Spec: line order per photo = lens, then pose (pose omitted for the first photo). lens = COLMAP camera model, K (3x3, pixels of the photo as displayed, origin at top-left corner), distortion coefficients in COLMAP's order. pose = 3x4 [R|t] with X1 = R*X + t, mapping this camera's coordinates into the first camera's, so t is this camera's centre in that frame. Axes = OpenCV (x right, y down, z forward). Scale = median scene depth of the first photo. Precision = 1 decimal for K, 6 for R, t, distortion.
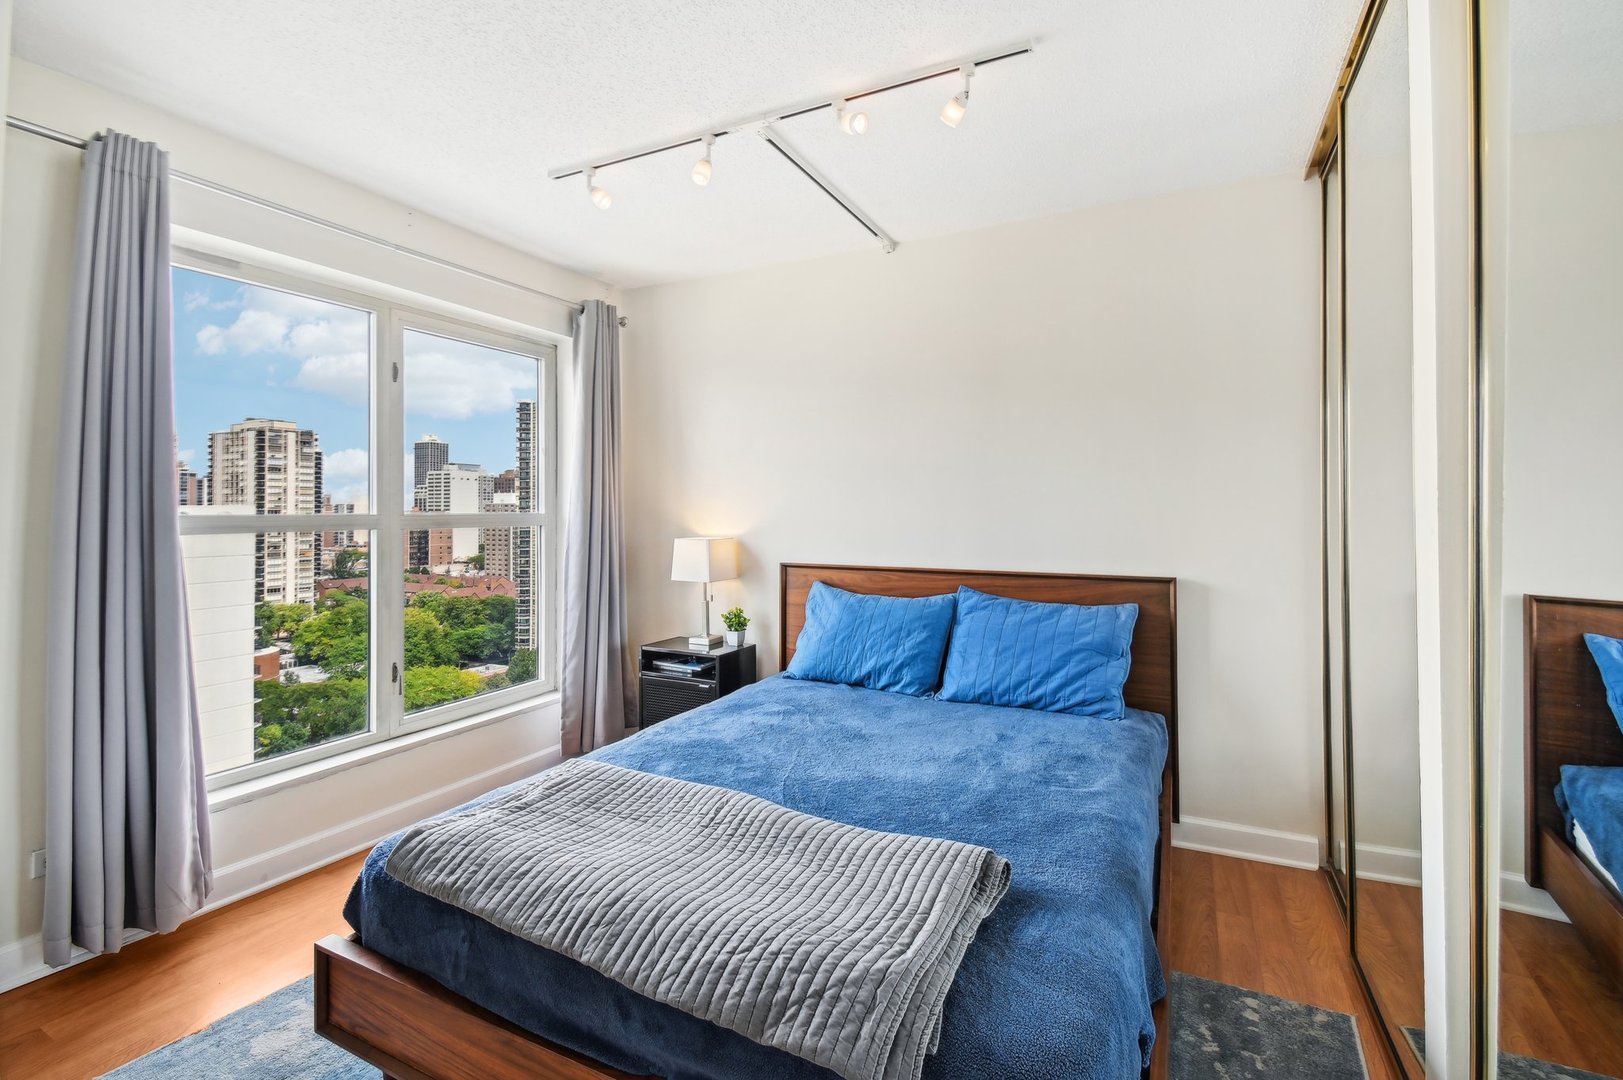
lens RADIAL K [[738.6, 0, 808.6], [0, 738.6, 518.2], [0, 0, 1]] dist [0.015832, -0.019299]
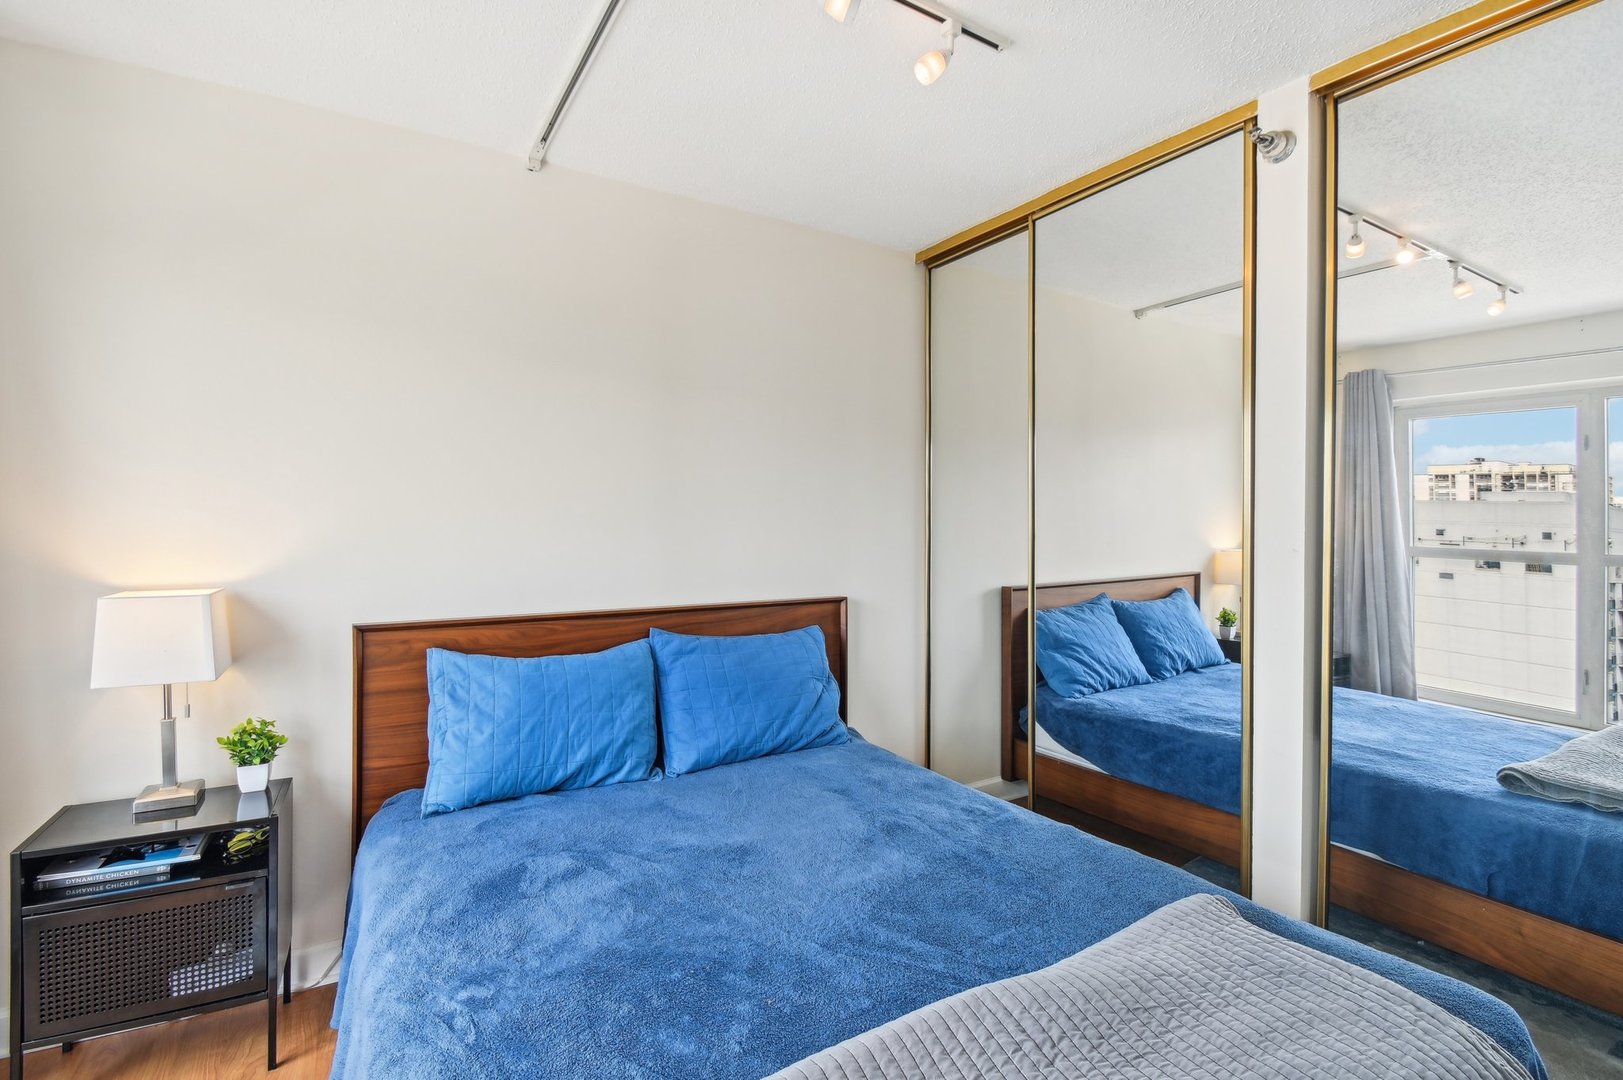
lens RADIAL K [[717.5, 0, 811.5], [0, 717.5, 540.0], [0, 0, 1]] dist [-0.032930, -0.000076]
pose [[0.512453, -0.008885, 0.858669, -0.357774], [0.013355, 0.999908, 0.002376, -0.003491], [-0.858611, 0.010250, 0.512525, 0.438908]]
